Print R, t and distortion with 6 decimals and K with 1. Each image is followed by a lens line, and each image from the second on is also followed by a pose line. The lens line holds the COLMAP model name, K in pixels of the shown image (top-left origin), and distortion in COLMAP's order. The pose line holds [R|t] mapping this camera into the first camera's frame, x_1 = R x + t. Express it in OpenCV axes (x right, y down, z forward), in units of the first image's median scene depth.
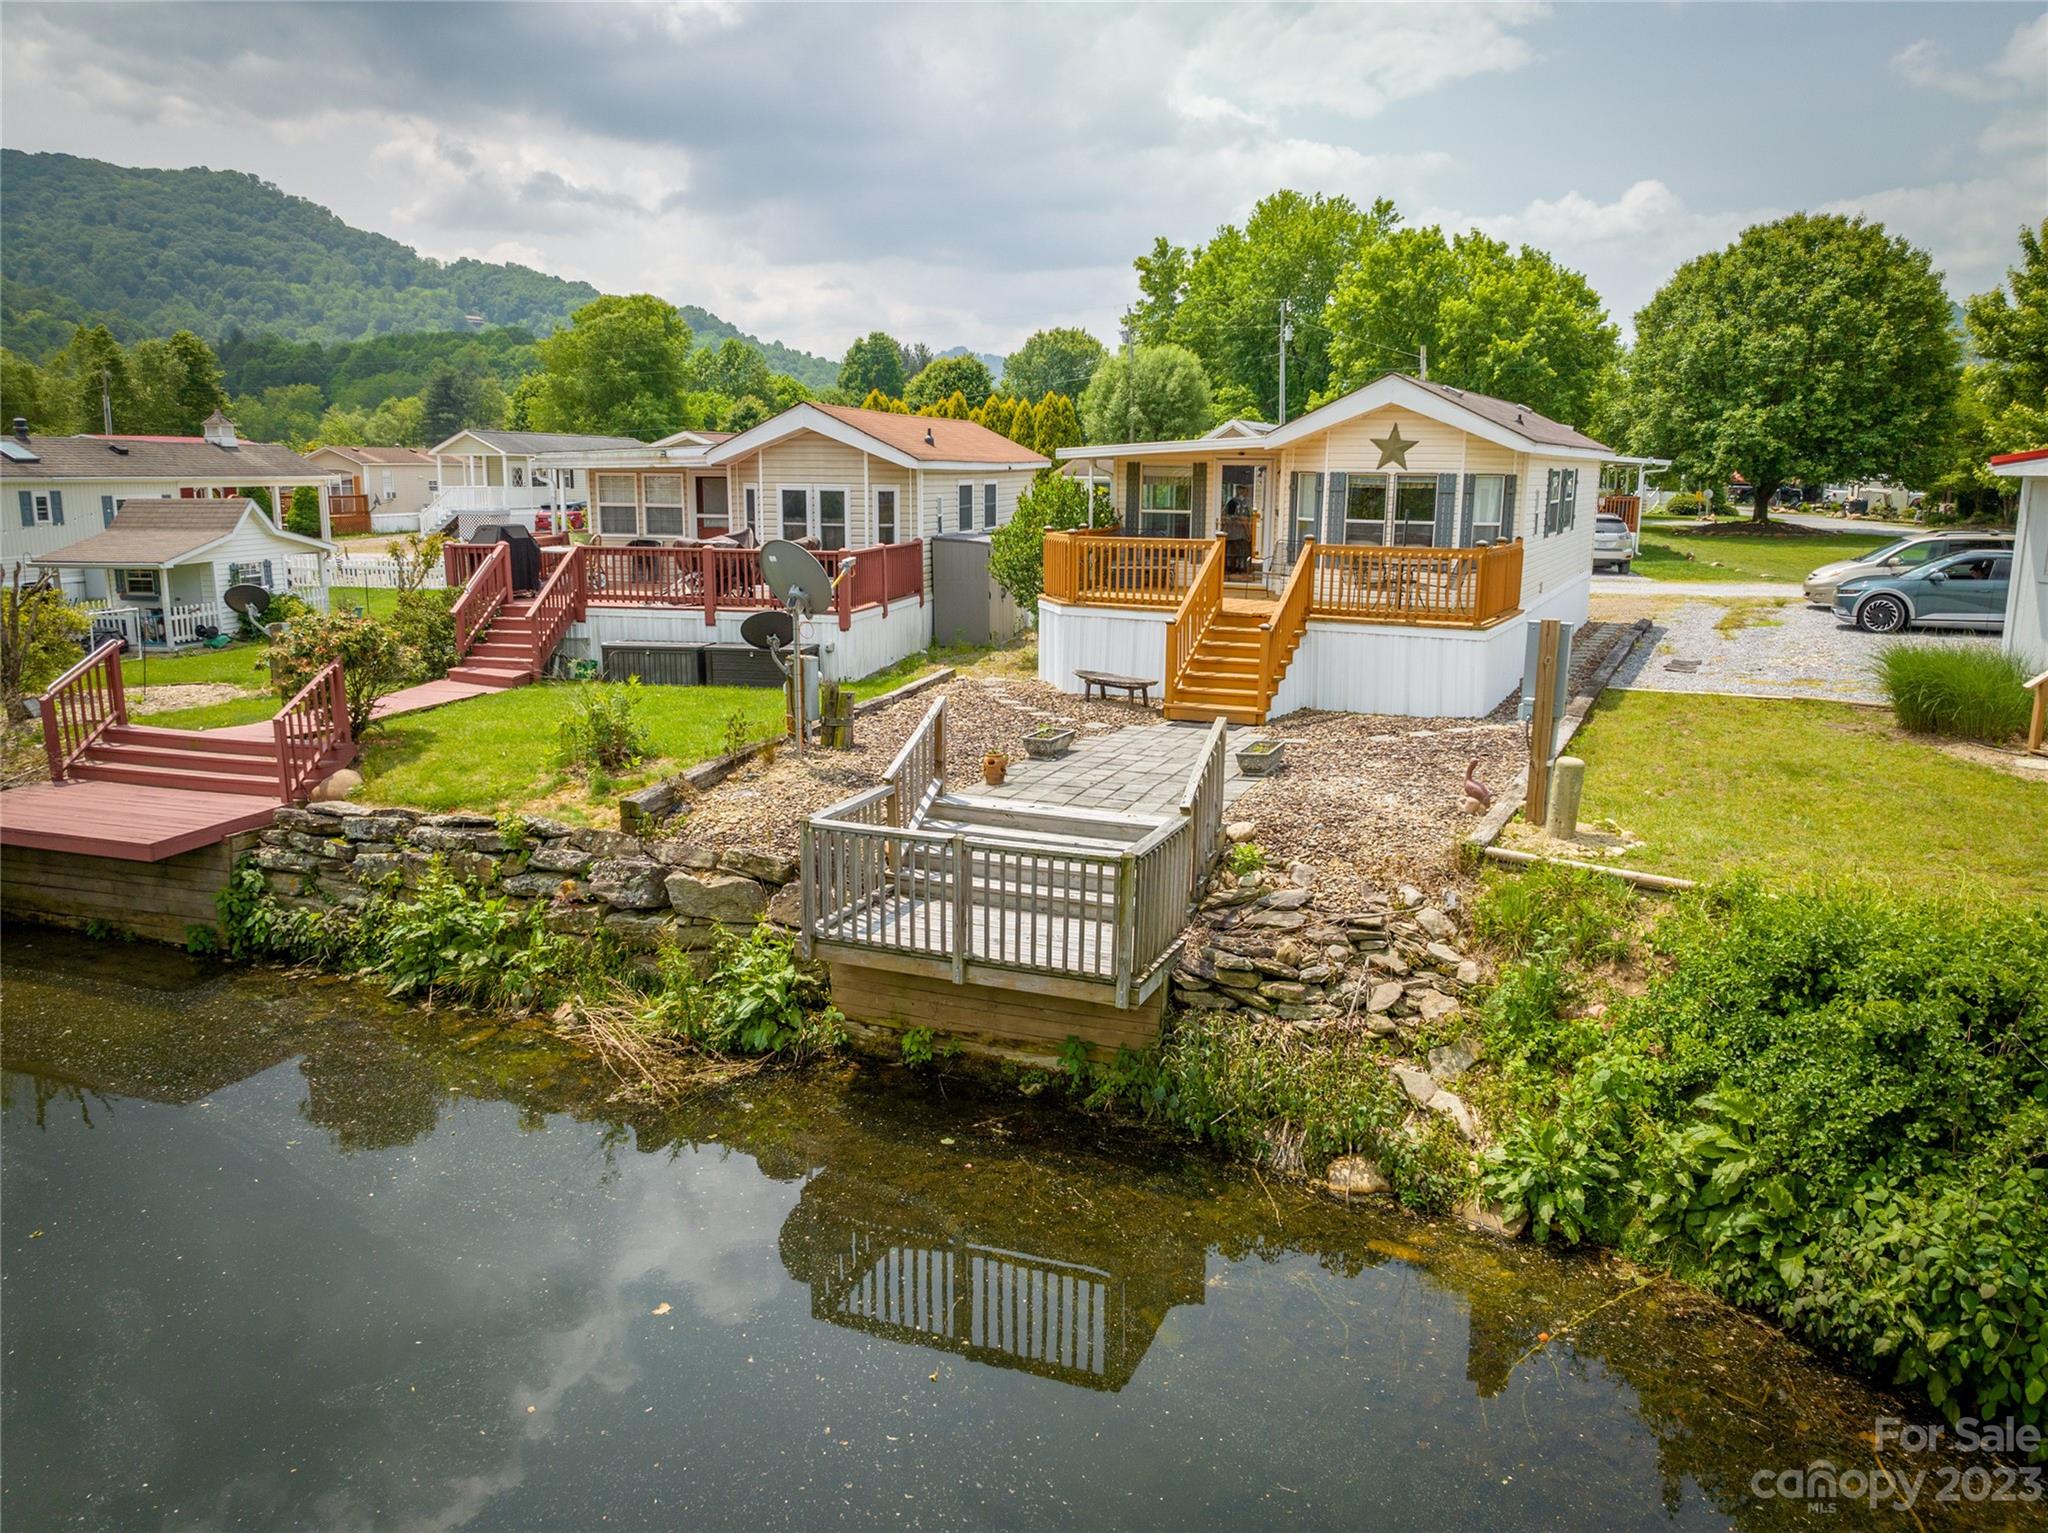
lens RADIAL K [[1443.0, 0, 1024.0], [0, 1443.0, 766.5], [0, 0, 1]] dist [-0.040671, -0.002780]
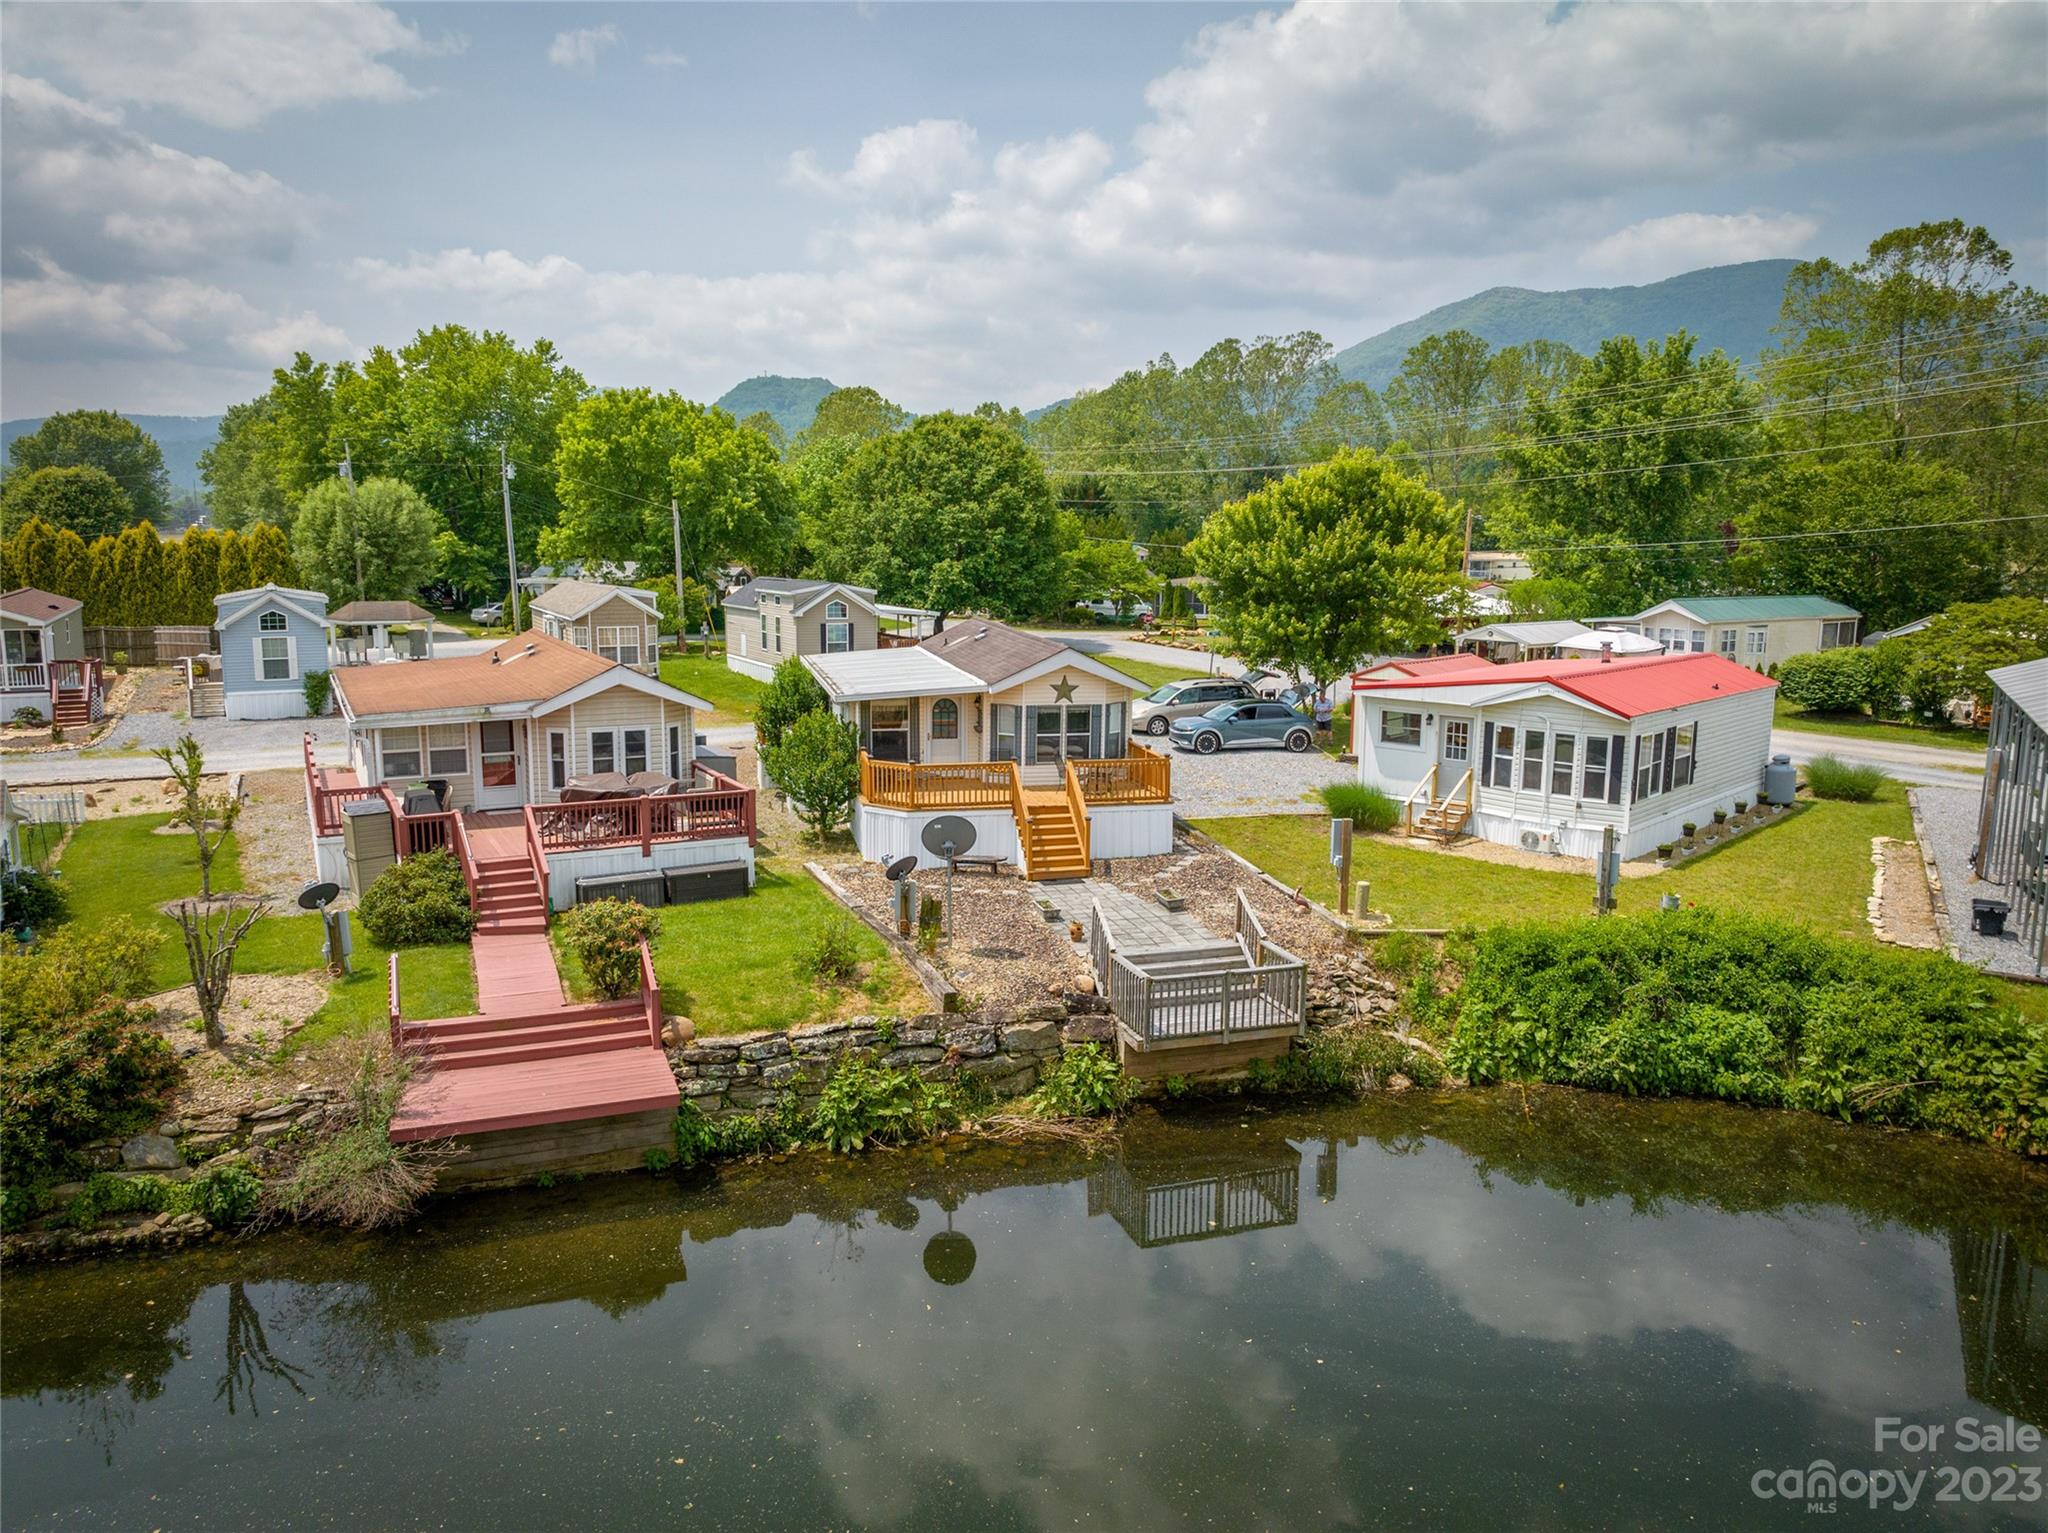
lens RADIAL K [[1443.0, 0, 1024.0], [0, 1443.0, 766.5], [0, 0, 1]] dist [-0.040671, -0.002780]
pose [[0.765008, -0.103278, 0.635686, -0.806025], [0.125608, 0.992029, 0.010011, -0.155473], [-0.631653, 0.072189, 0.771883, -0.216157]]
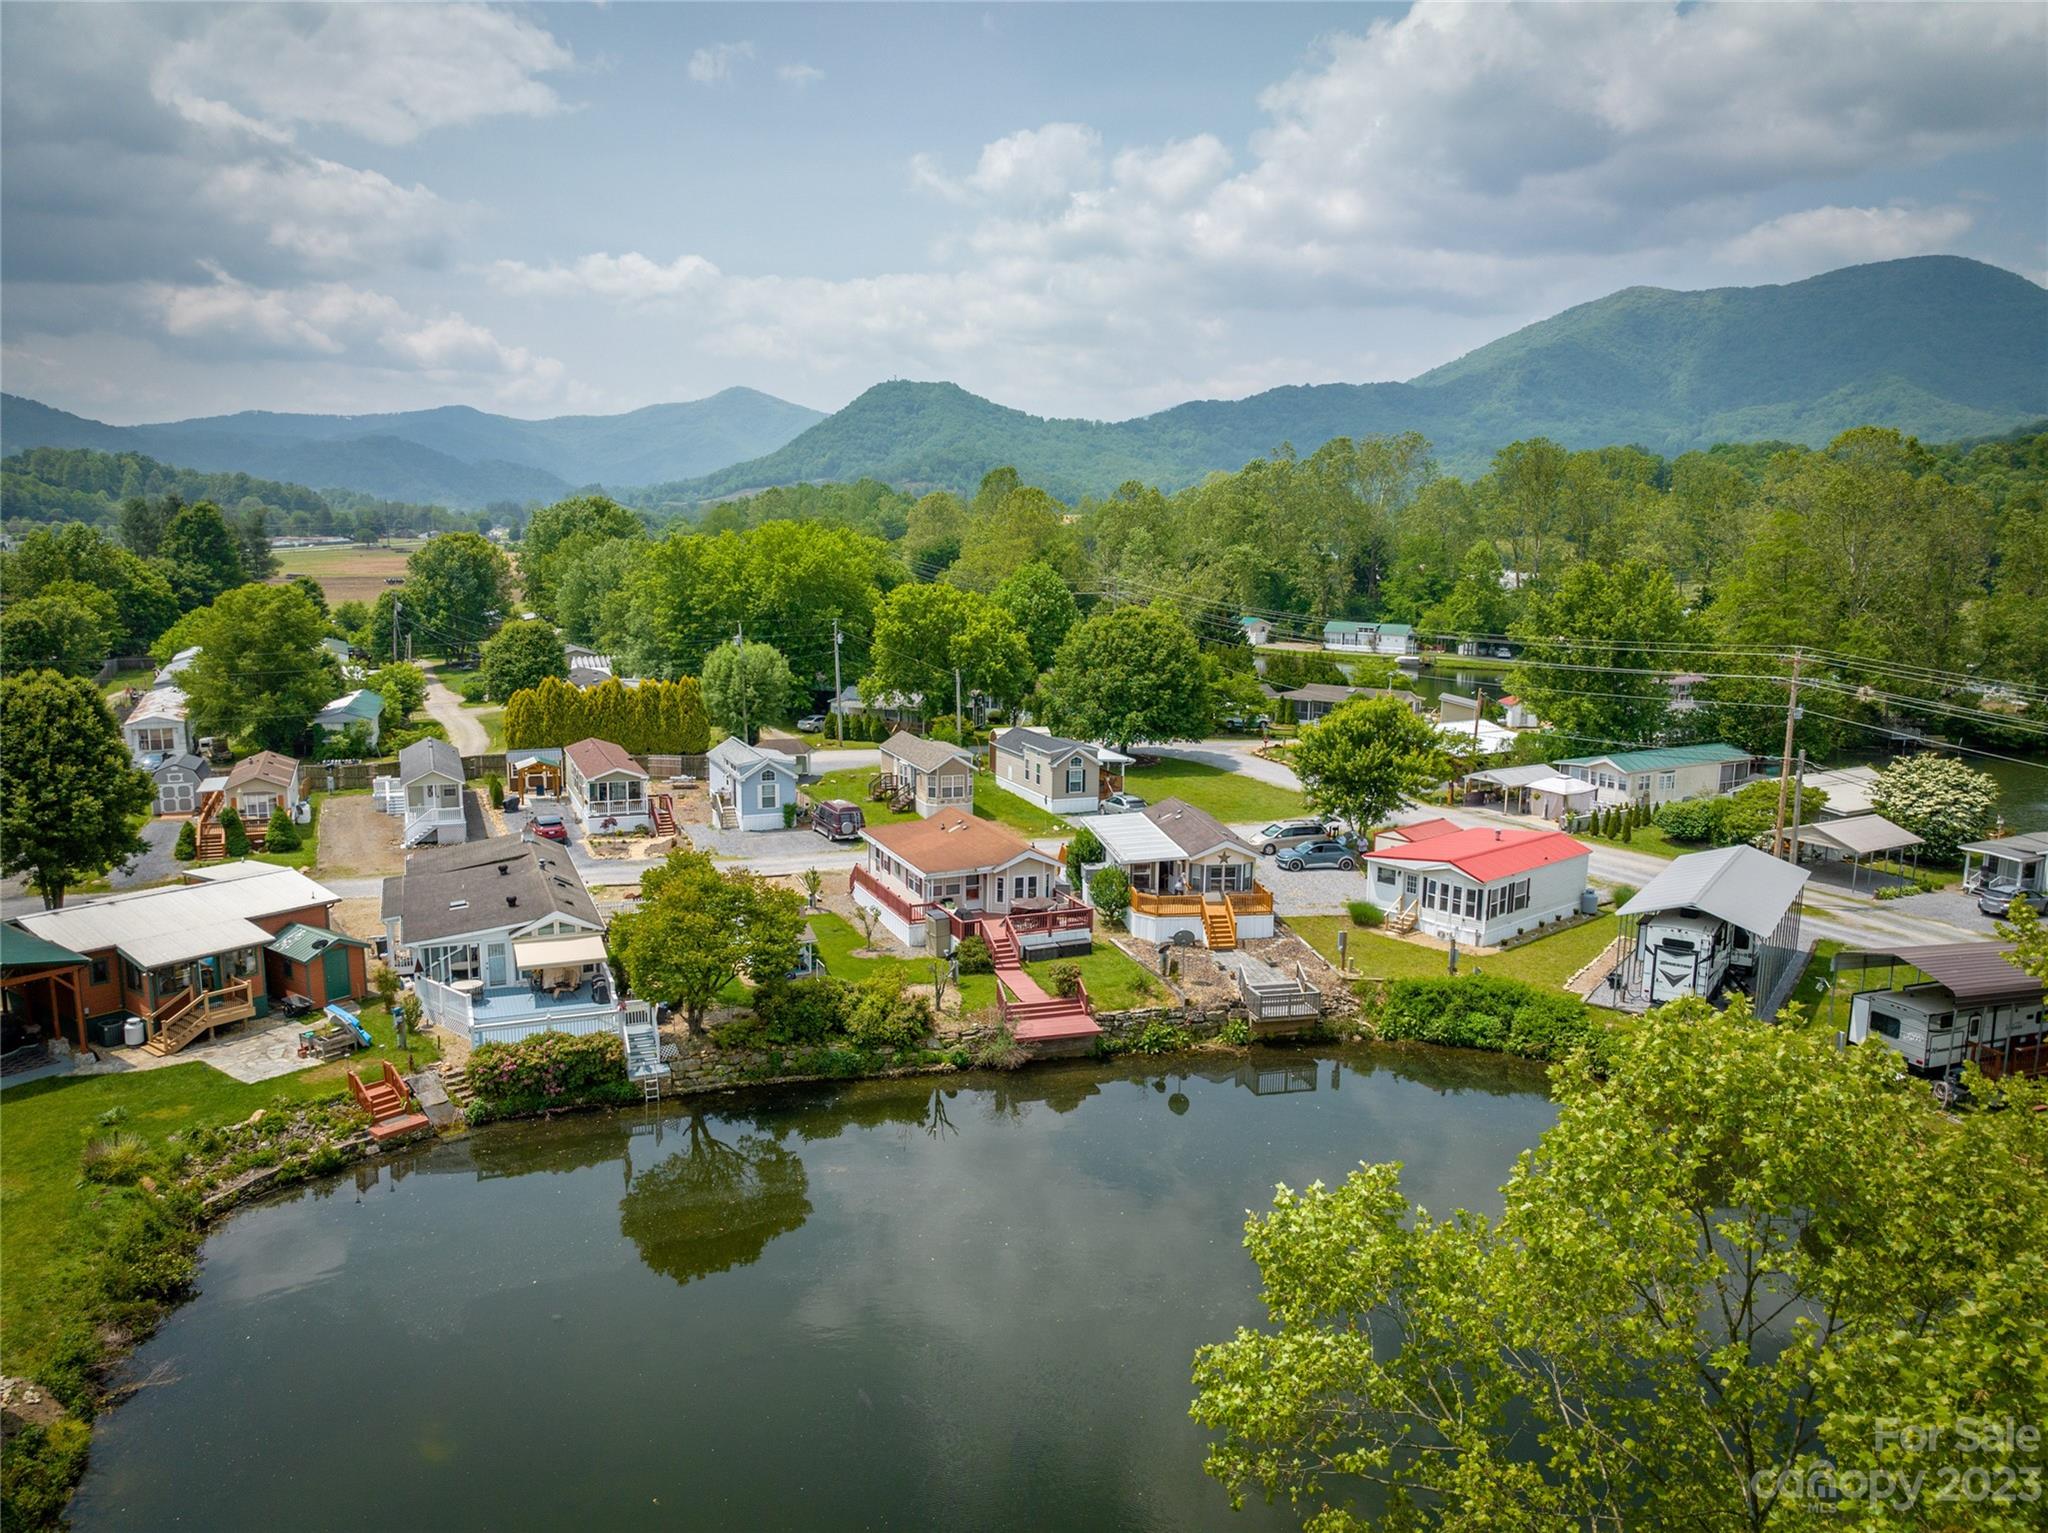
lens RADIAL K [[1443.0, 0, 1024.0], [0, 1443.0, 766.5], [0, 0, 1]] dist [-0.040671, -0.002780]
pose [[0.815362, -0.089598, 0.571976, -2.081452], [0.106874, 0.994267, 0.003398, -0.497782], [-0.569001, 0.058358, 0.820263, -1.575381]]
